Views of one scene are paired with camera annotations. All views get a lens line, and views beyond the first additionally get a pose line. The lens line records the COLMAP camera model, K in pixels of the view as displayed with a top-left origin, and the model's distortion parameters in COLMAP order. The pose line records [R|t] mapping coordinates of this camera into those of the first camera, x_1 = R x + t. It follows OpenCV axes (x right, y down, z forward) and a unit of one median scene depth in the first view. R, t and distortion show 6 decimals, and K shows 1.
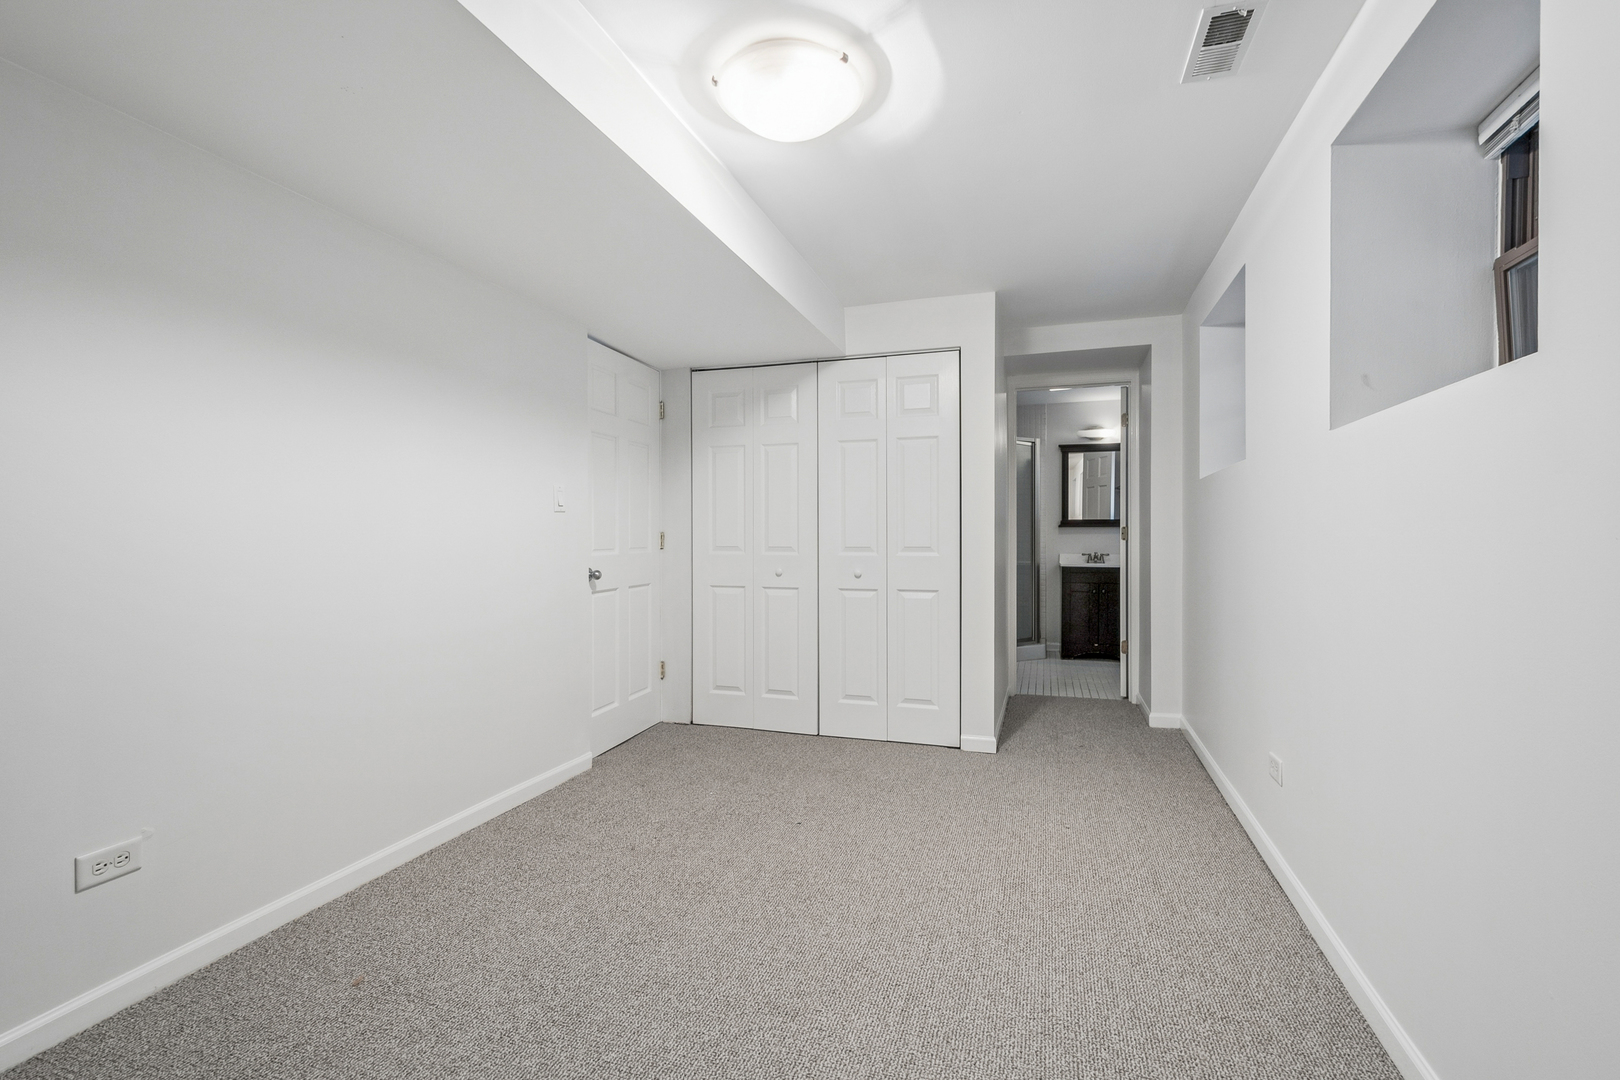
lens RADIAL K [[713.8, 0, 819.7], [0, 713.8, 538.9], [0, 0, 1]] dist [0.005769, -0.001383]
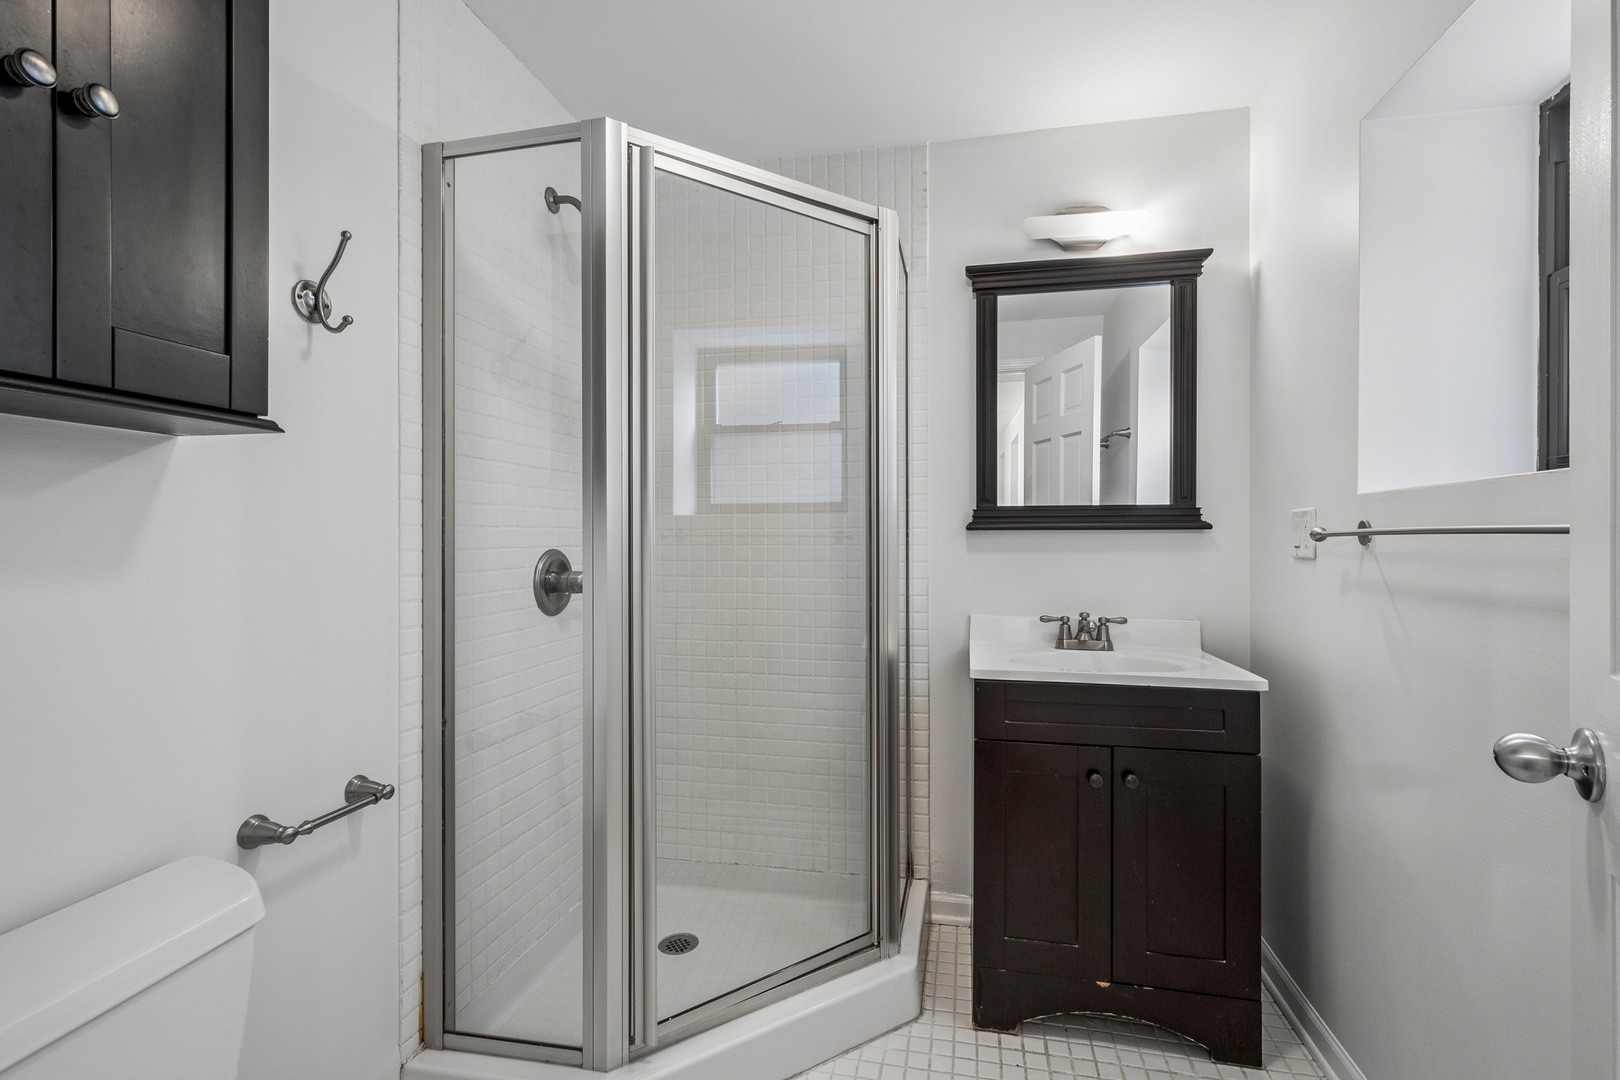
lens RADIAL K [[713.8, 0, 809.3], [0, 713.8, 531.1], [0, 0, 1]] dist [0.005769, -0.001383]
pose [[0.995957, 0.002752, 0.089791, 0.240409], [-0.002314, 0.999985, -0.004985, -0.014733], [-0.089803, 0.004757, 0.995948, 0.702200]]
